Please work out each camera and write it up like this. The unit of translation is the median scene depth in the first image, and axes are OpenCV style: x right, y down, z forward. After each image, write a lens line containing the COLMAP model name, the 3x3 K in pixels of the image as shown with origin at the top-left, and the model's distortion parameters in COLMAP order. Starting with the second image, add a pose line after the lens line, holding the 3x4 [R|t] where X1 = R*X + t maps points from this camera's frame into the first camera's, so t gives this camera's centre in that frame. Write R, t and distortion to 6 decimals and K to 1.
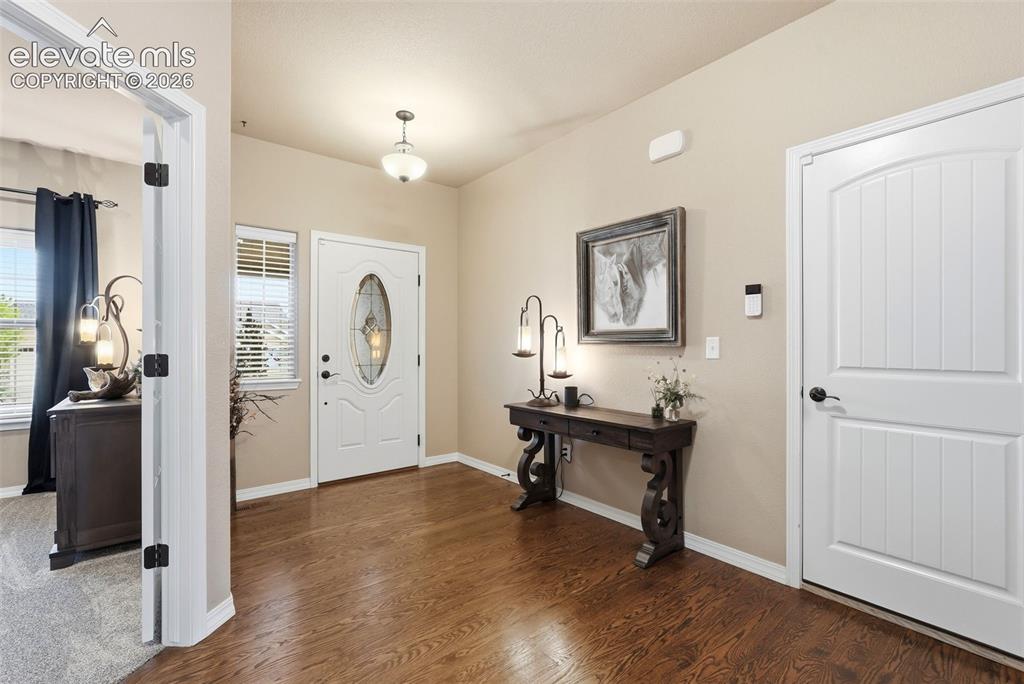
lens RADIAL K [[453.8, 0, 515.1], [0, 453.8, 343.1], [0, 0, 1]] dist [-0.001858, -0.000094]
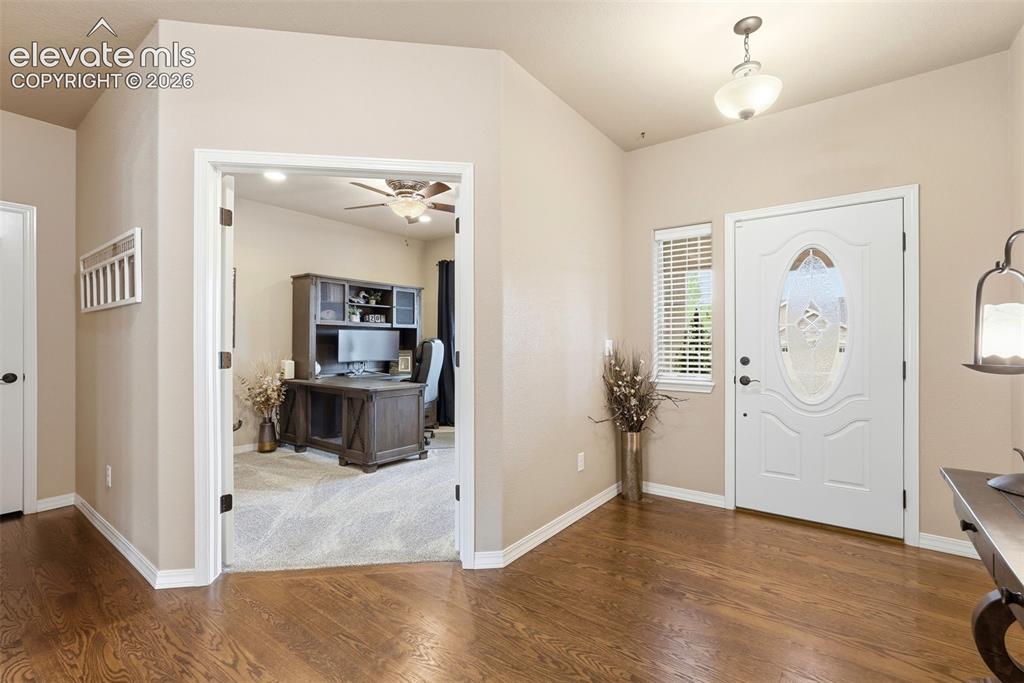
lens RADIAL K [[453.8, 0, 515.1], [0, 453.8, 342.6], [0, 0, 1]] dist [-0.001858, -0.000094]
pose [[0.252993, -0.003311, -0.967463, 0.292994], [0.001189, 0.999994, -0.003112, 0.001517], [0.967468, -0.000363, 0.252995, 0.380357]]
